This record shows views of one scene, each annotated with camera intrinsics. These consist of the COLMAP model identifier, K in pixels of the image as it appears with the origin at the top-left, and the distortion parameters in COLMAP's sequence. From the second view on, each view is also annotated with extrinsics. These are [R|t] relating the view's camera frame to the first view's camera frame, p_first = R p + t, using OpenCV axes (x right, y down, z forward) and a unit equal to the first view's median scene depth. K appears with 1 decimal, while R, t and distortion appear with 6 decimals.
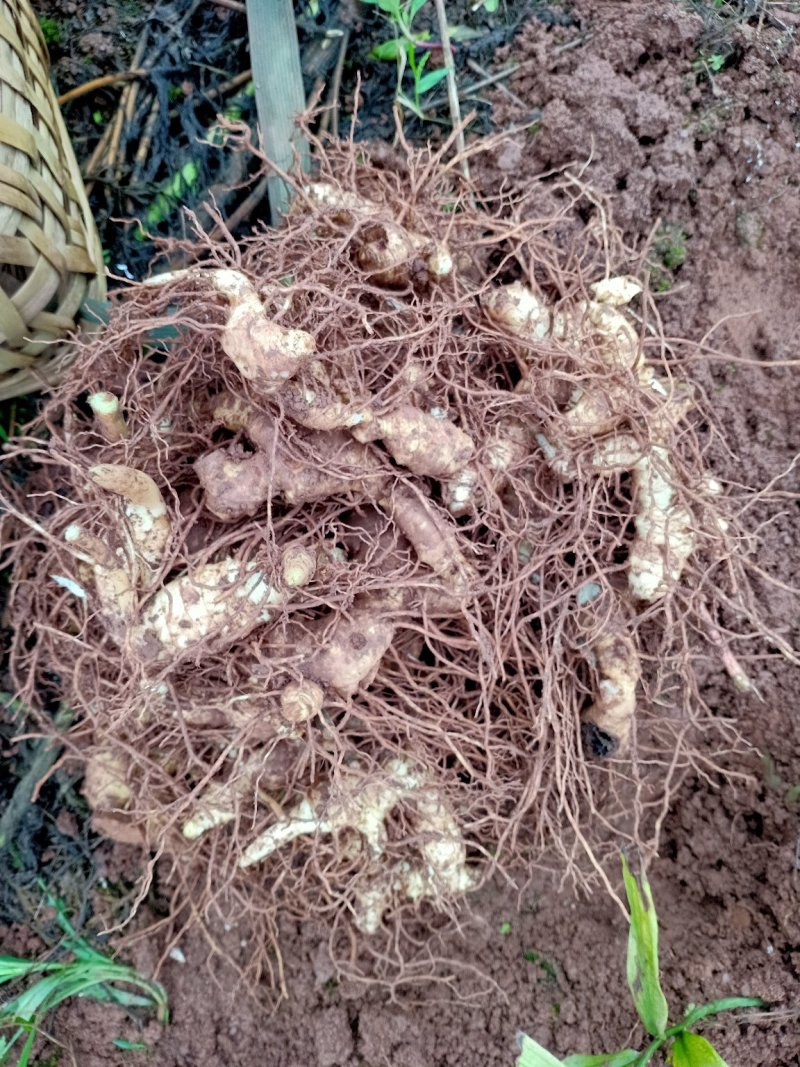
lens RADIAL K [[821.5, 0, 400.0], [0, 821.5, 533.5], [0, 0, 1]] dist [0.039411, -0.002969]
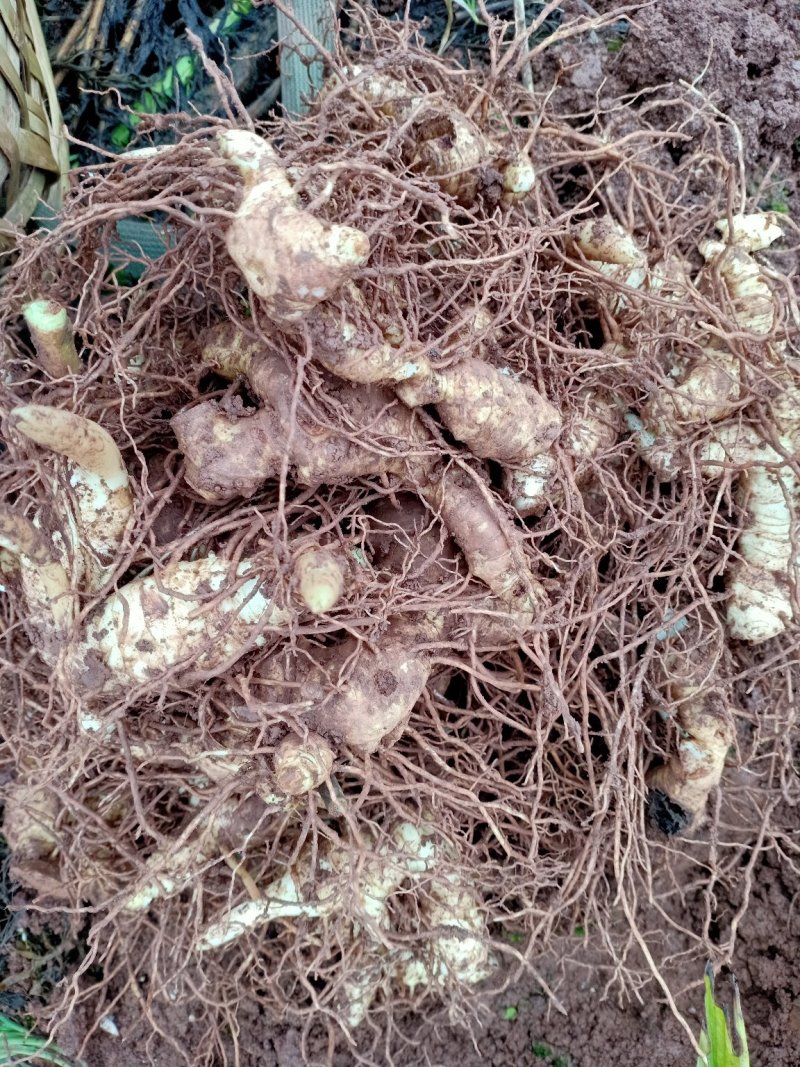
lens RADIAL K [[859.0, 0, 400.0], [0, 859.0, 533.5], [0, 0, 1]] dist [0.001304, 0.006725]
pose [[0.997214, 0.066597, 0.033606, -0.066410], [-0.067029, 0.997680, 0.011885, -0.007633], [-0.032737, -0.014104, 0.999364, 0.232283]]
